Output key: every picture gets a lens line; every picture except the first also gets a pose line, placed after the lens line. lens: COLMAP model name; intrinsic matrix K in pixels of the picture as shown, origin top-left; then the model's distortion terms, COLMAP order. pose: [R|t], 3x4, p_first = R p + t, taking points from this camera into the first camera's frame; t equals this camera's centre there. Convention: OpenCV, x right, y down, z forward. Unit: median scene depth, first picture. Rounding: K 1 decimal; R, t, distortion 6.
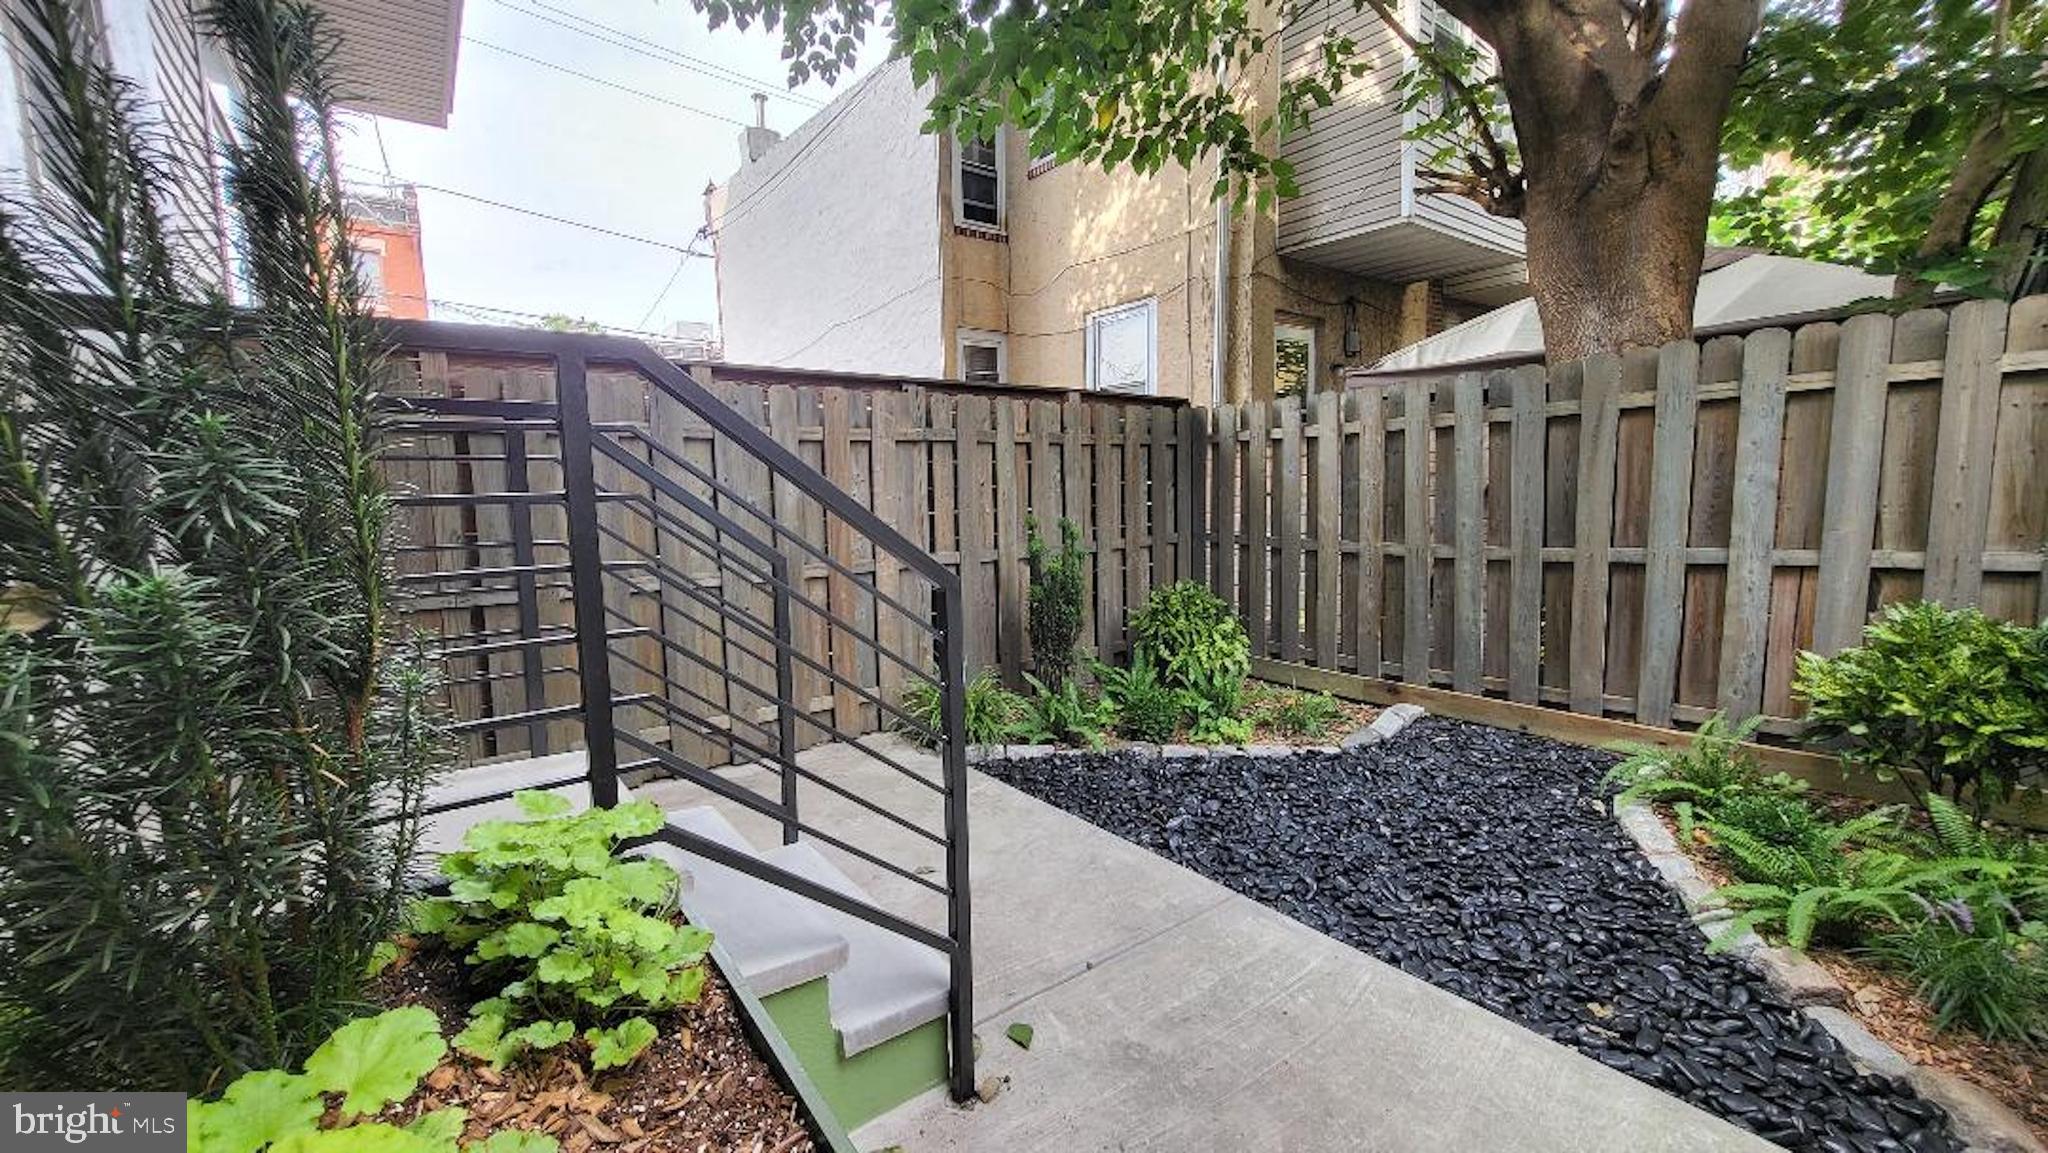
lens RADIAL K [[810.5, 0, 995.8], [0, 810.5, 573.9], [0, 0, 1]] dist [0.001883, 0.000052]
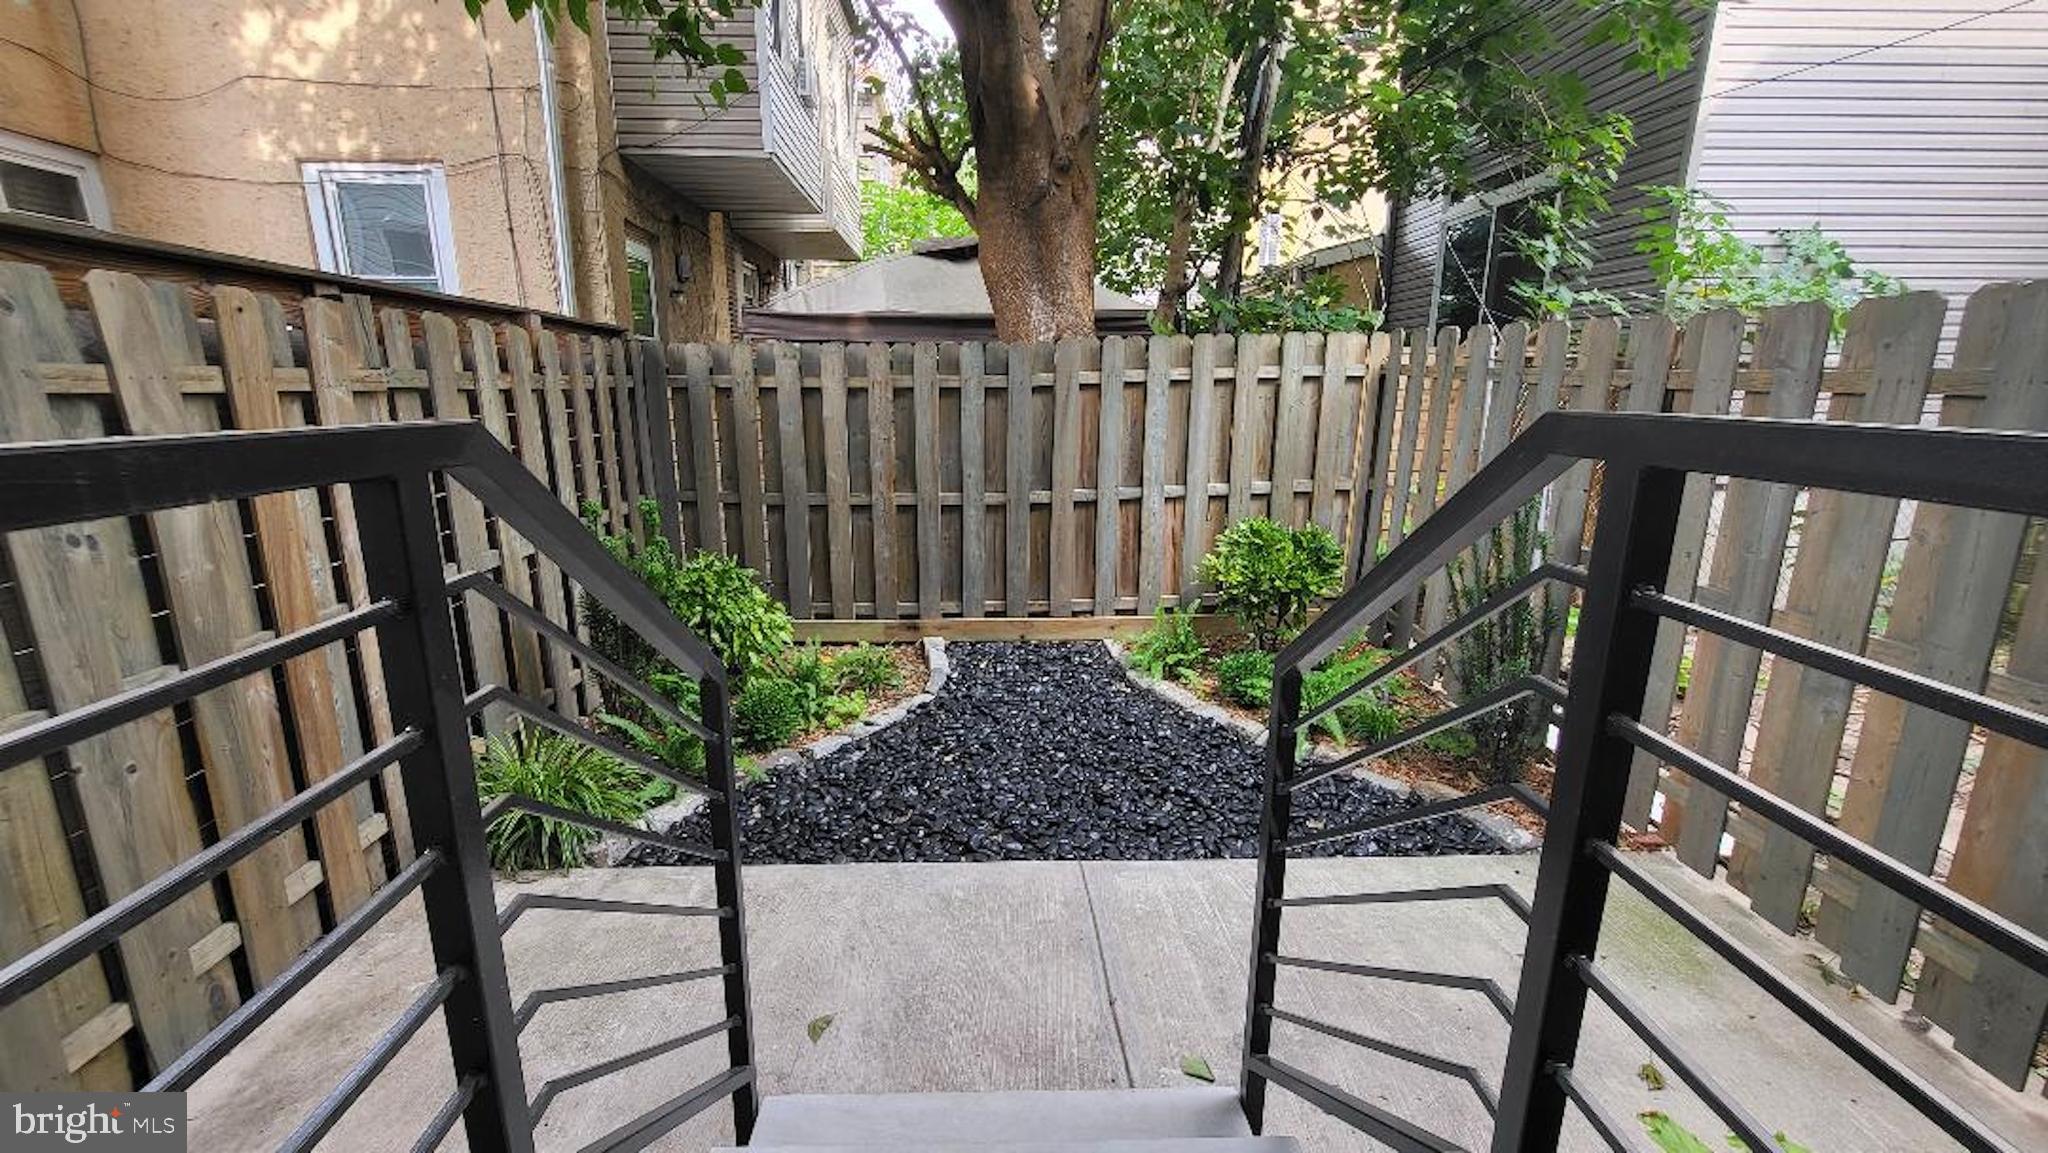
lens RADIAL K [[810.5, 0, 995.8], [0, 810.5, 573.9], [0, 0, 1]] dist [0.001883, 0.000052]
pose [[0.569239, -0.162608, 0.805931, -0.364265], [0.075091, 0.986432, 0.145989, -0.091427], [-0.818735, -0.022584, 0.573727, 0.319436]]
